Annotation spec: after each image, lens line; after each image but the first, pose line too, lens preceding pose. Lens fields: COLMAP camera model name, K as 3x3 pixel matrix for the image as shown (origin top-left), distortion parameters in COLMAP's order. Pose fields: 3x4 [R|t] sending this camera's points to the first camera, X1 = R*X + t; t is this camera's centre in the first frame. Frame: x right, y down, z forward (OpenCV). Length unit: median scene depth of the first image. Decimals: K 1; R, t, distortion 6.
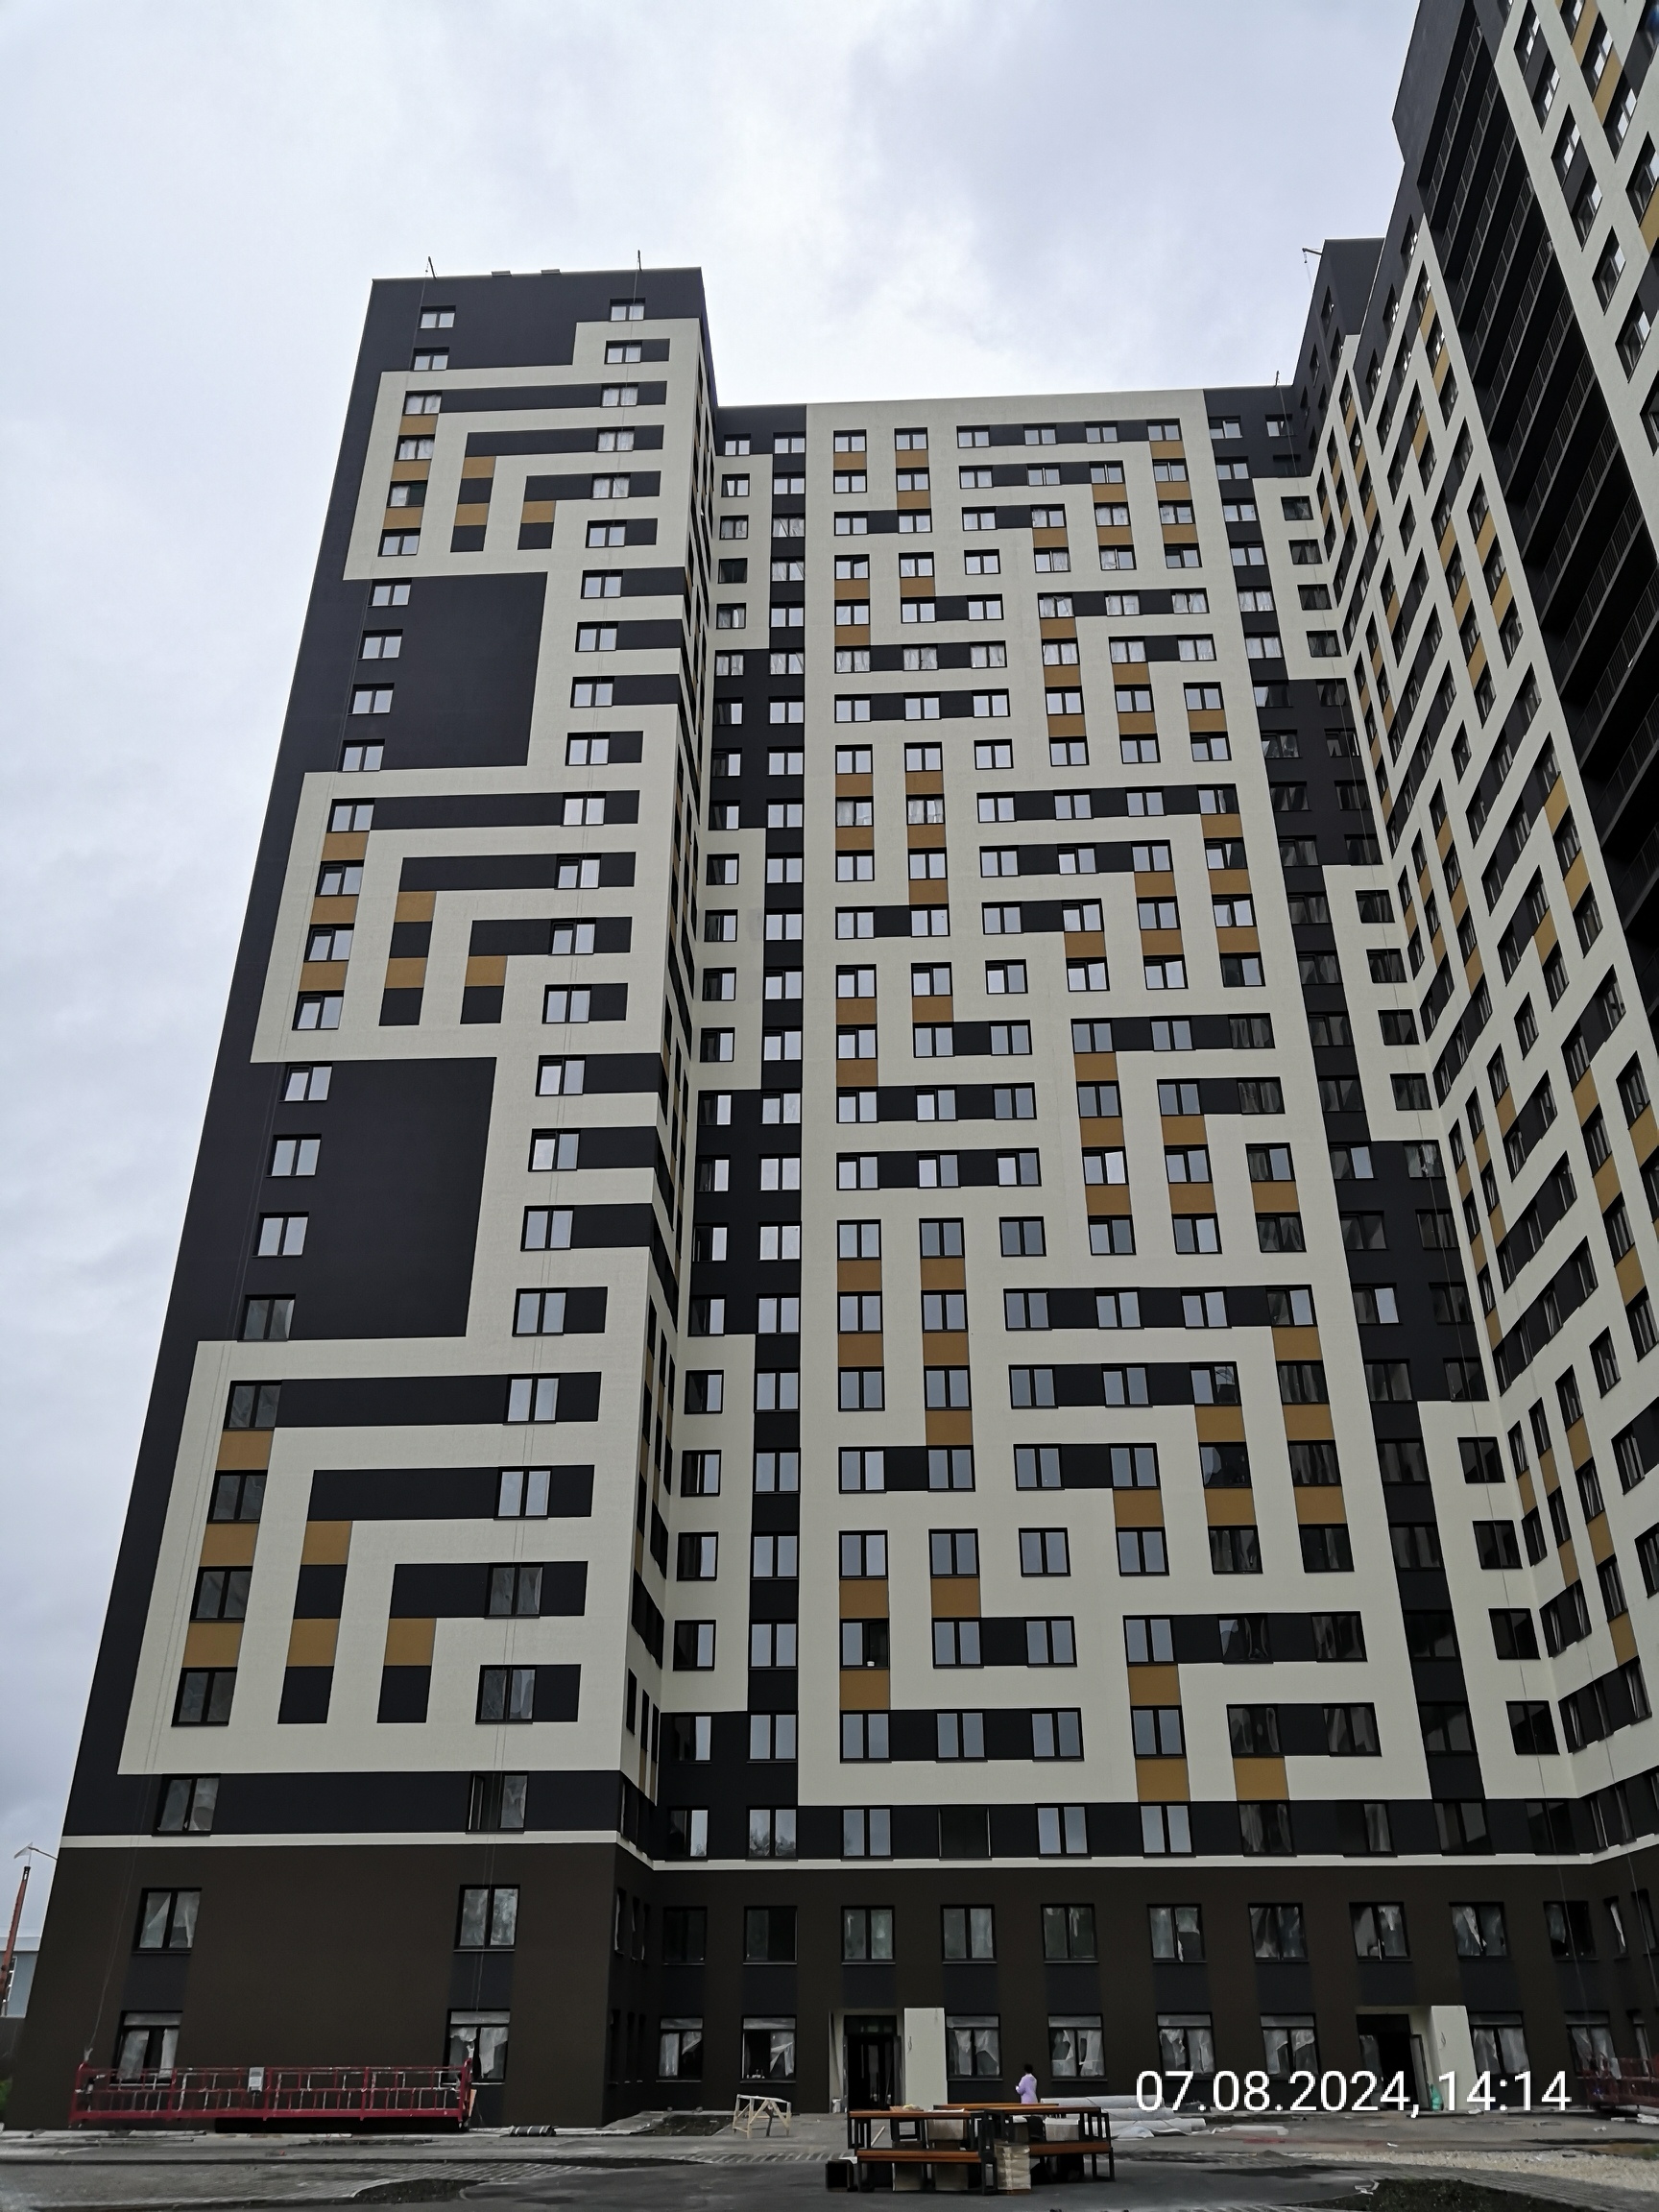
lens RADIAL K [[1716.0, 0, 844.3], [0, 1716.0, 1093.2], [0, 0, 1]] dist [-0.002895, 0.002795]
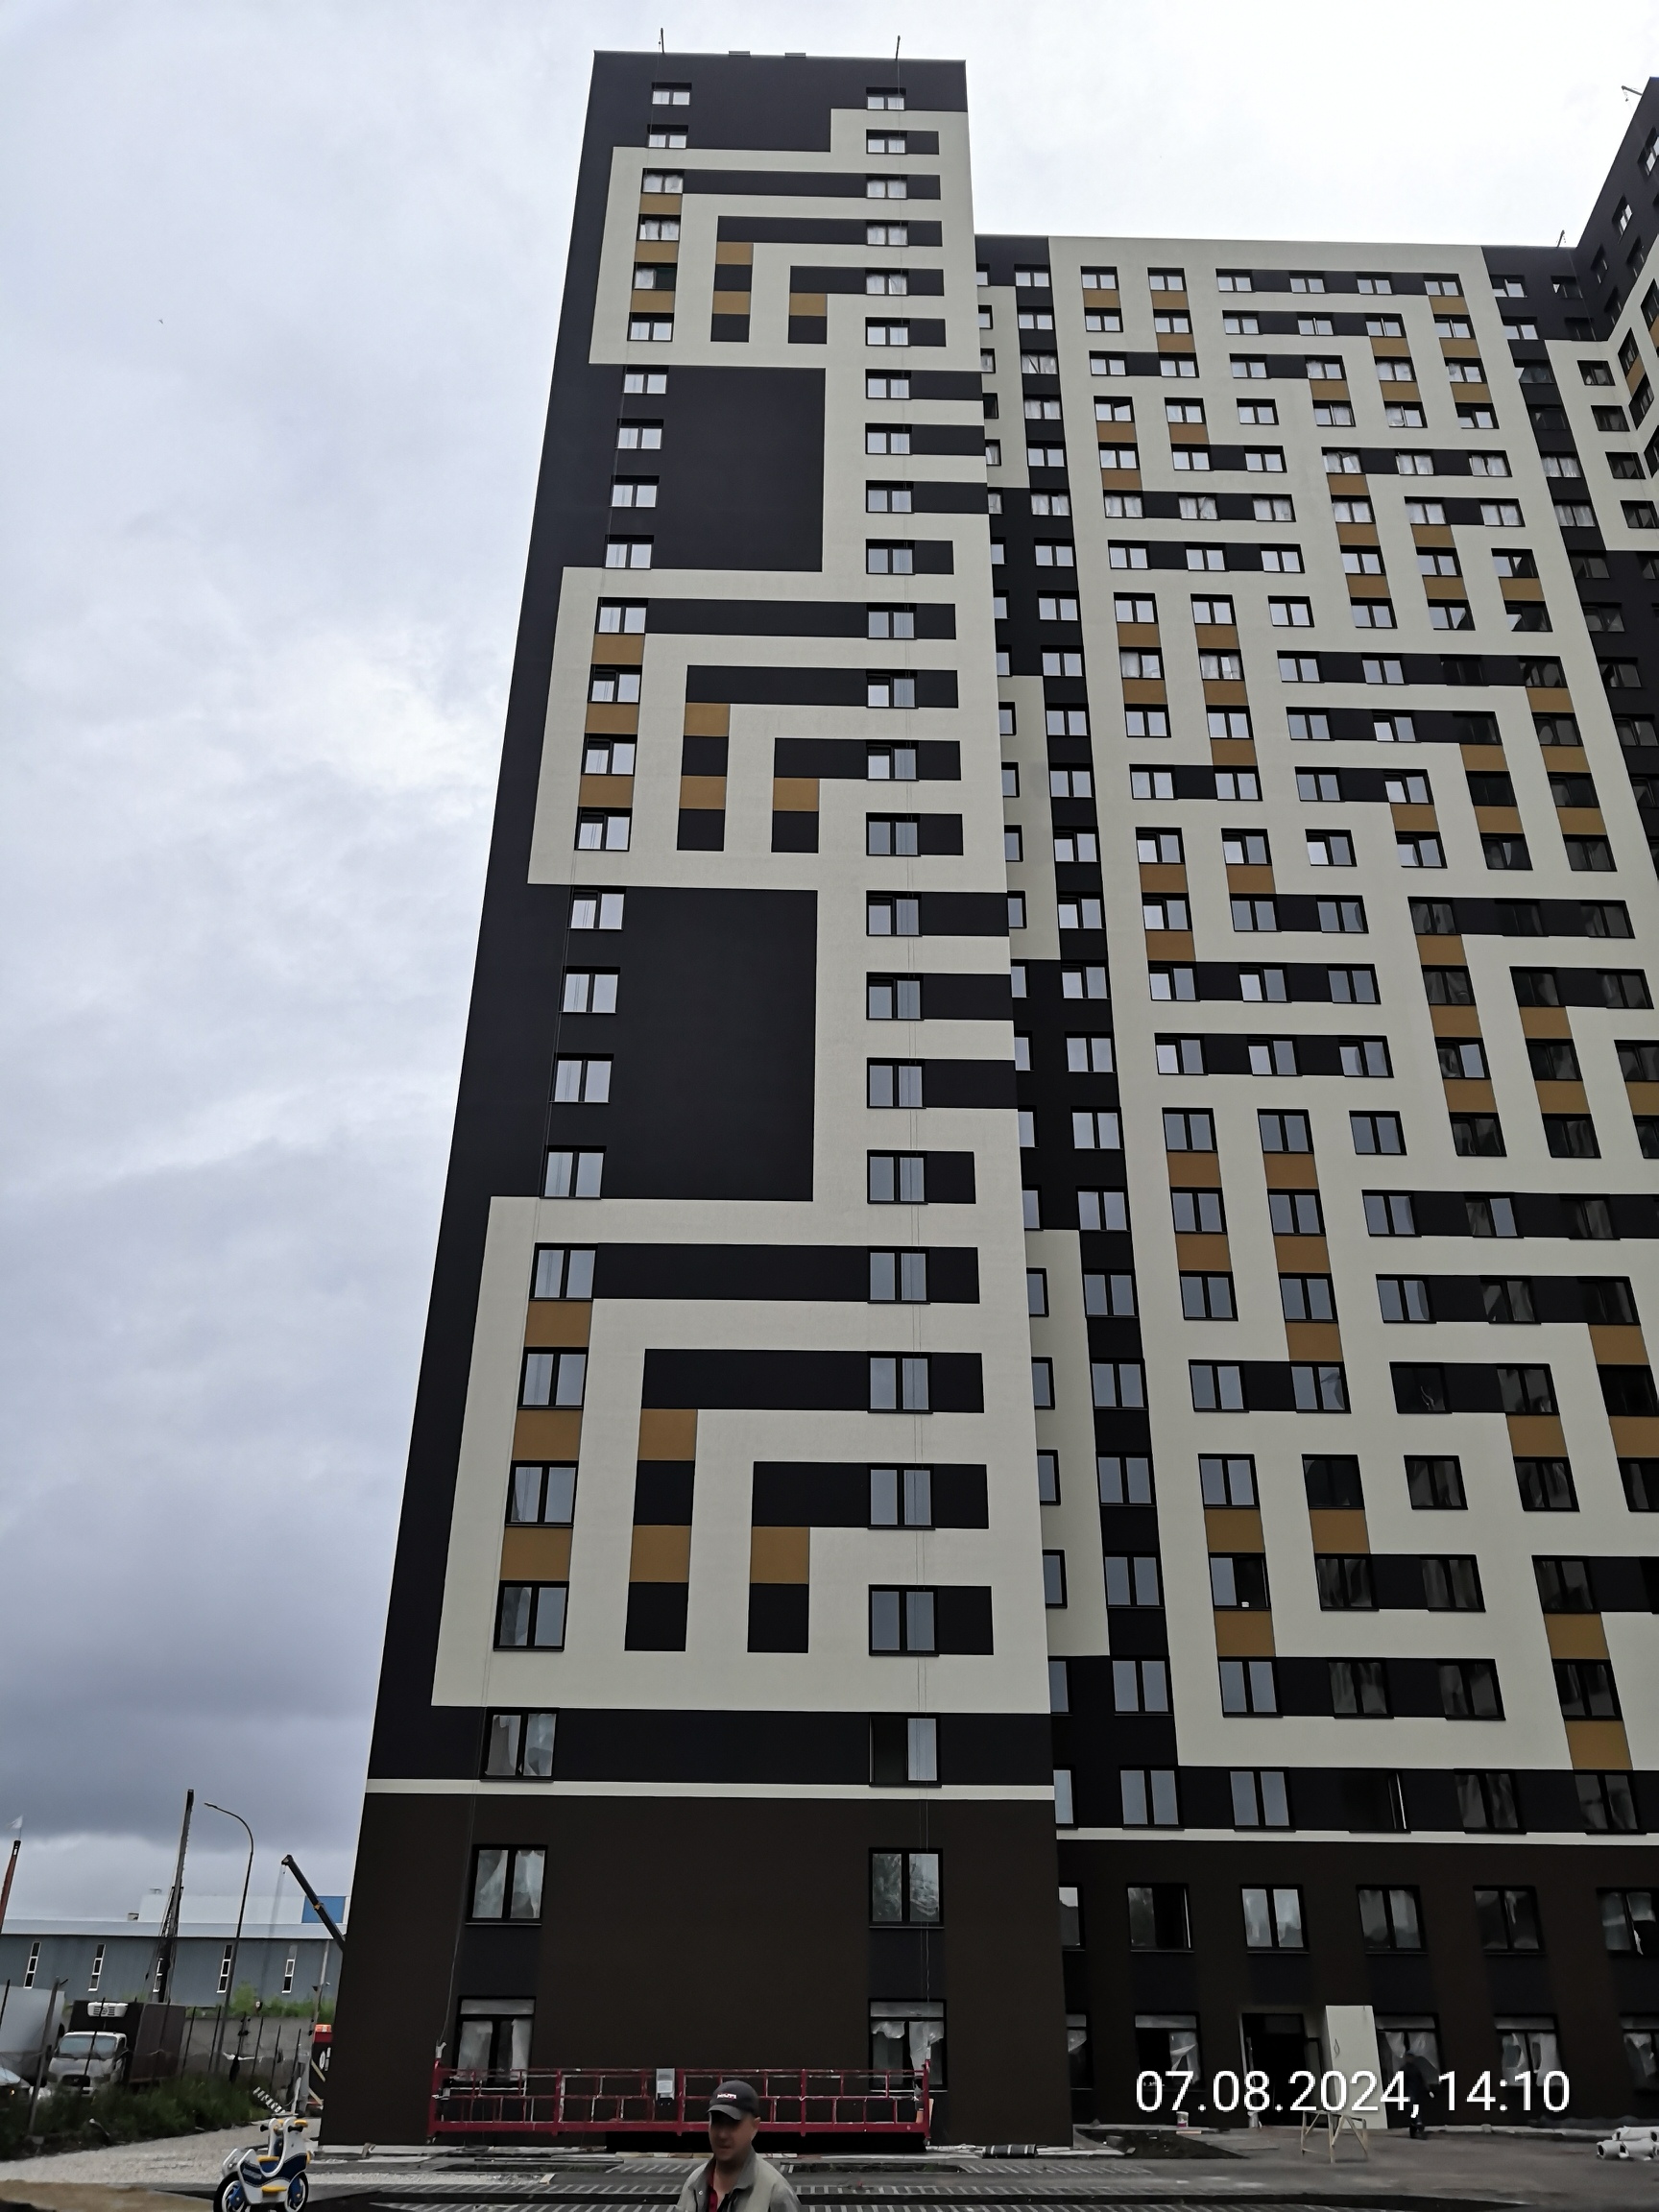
lens RADIAL K [[1716.0, 0, 862.8], [0, 1716.0, 1101.1], [0, 0, 1]] dist [-0.002895, 0.002795]
pose [[0.998201, 0.038273, 0.046156, -0.211561], [-0.038596, 0.999236, 0.006126, 0.076806], [-0.045887, -0.007896, 0.998915, 0.141250]]
